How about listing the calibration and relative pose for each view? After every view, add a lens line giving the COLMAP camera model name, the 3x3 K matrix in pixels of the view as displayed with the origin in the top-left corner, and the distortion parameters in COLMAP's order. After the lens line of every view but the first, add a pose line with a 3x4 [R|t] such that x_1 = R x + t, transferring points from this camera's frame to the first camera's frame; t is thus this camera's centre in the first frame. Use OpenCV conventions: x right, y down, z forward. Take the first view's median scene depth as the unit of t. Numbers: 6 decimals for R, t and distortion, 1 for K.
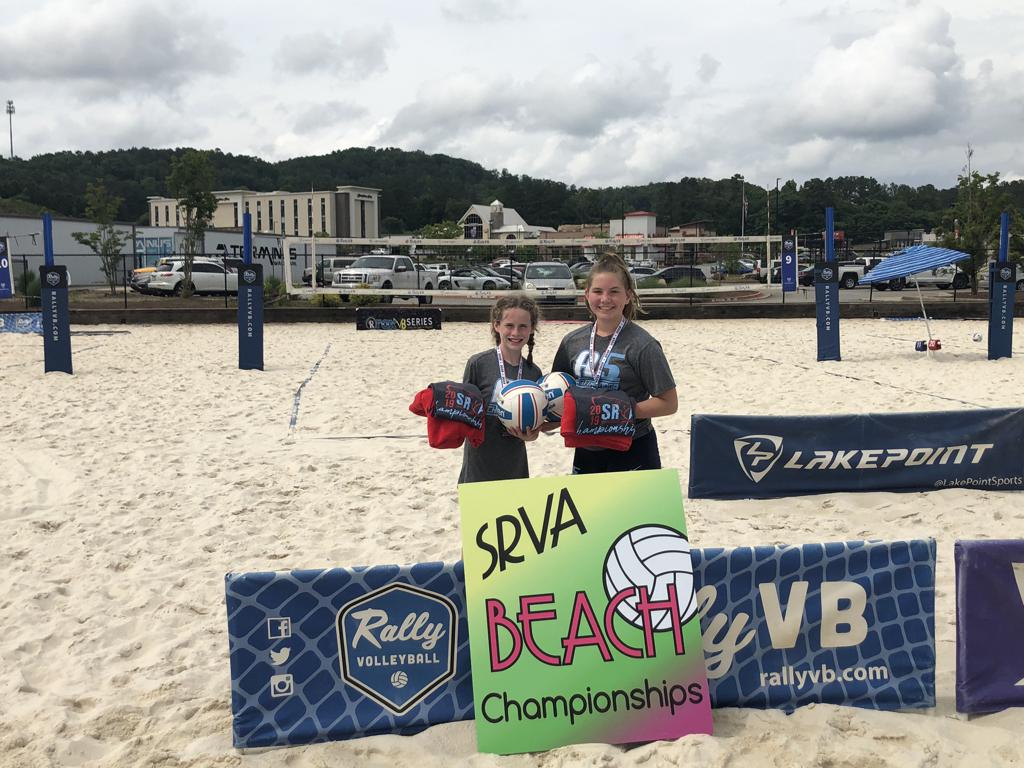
lens RADIAL K [[1143.1, 0, 511.3], [0, 1143.1, 377.2], [0, 0, 1]] dist [0.107472, -0.327109]
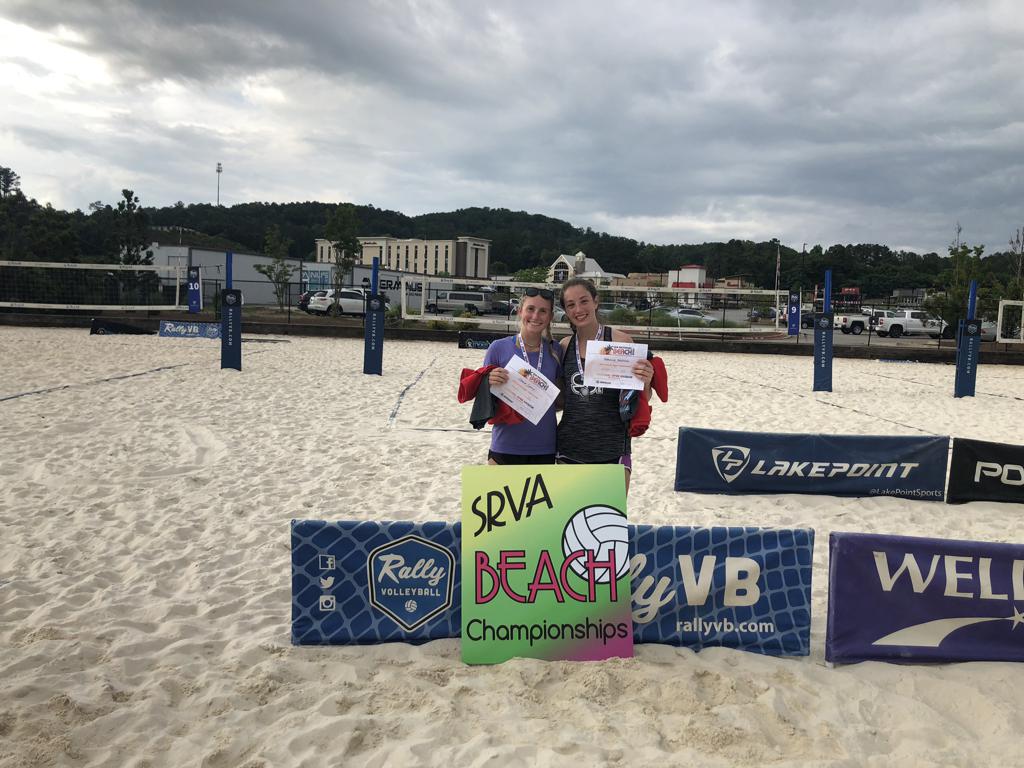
lens RADIAL K [[893.3, 0, 510.6], [0, 893.3, 378.2], [0, 0, 1]] dist [0.125961, -0.370207]
pose [[0.994824, 0.052456, -0.087027, 0.051522], [-0.053438, 0.998531, -0.008993, -0.003487], [0.086428, 0.013597, 0.996165, -0.037780]]
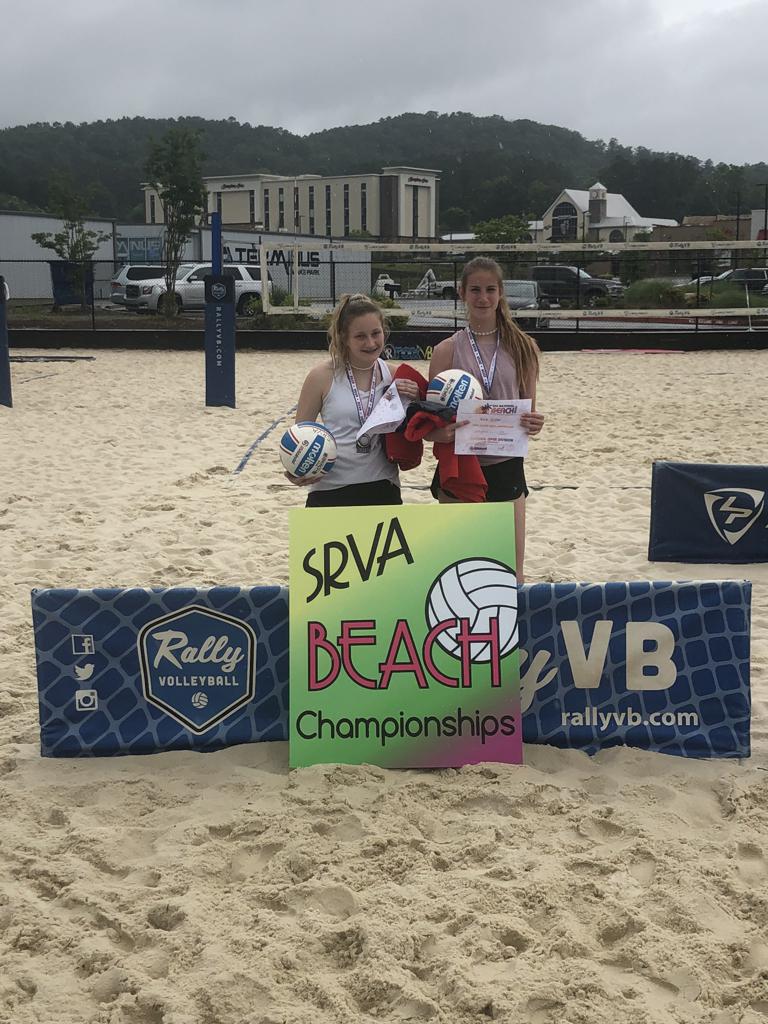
lens RADIAL K [[1526.5, 0, 386.8], [0, 1526.5, 541.2], [0, 0, 1]] dist [0.228863, -0.912785]
pose [[0.988074, 0.029352, -0.151159, 0.135523], [-0.017899, 0.996903, 0.076581, 0.007535], [0.152939, -0.072963, 0.985538, -0.154548]]
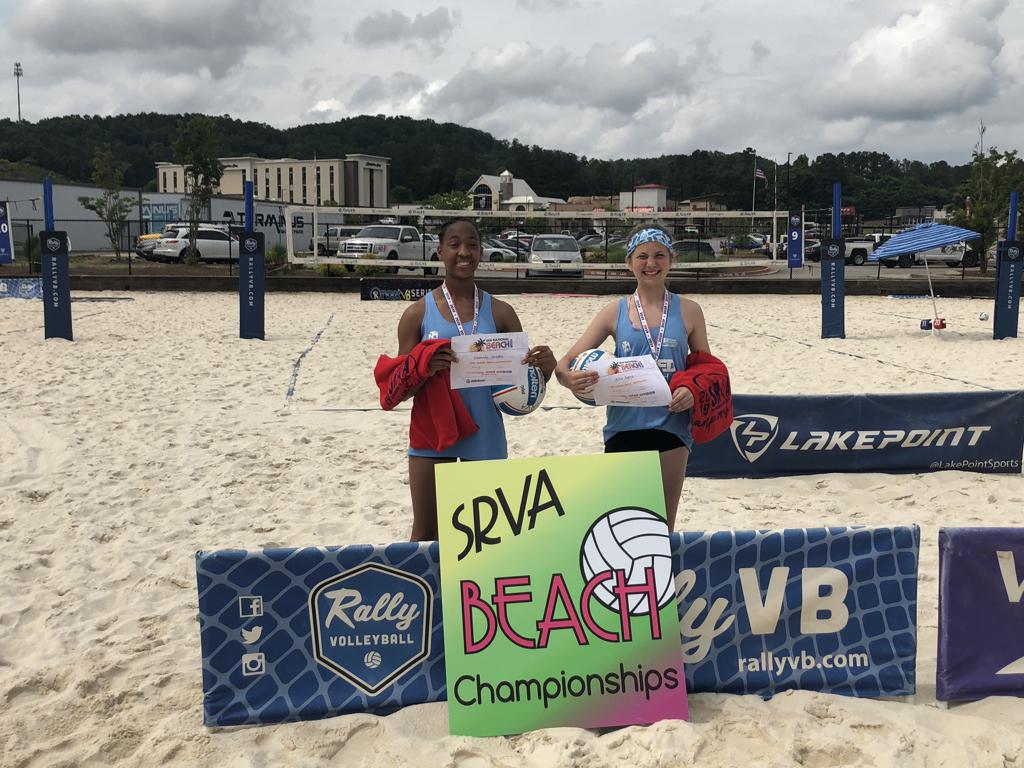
lens RADIAL K [[1140.8, 0, 516.0], [0, 1140.8, 384.5], [0, 0, 1]] dist [0.142110, -0.490527]
pose [[0.999893, 0.014336, -0.002757, 0.012712], [-0.014243, 0.999414, 0.031116, -0.003118], [0.003201, -0.031073, 0.999512, 0.010292]]
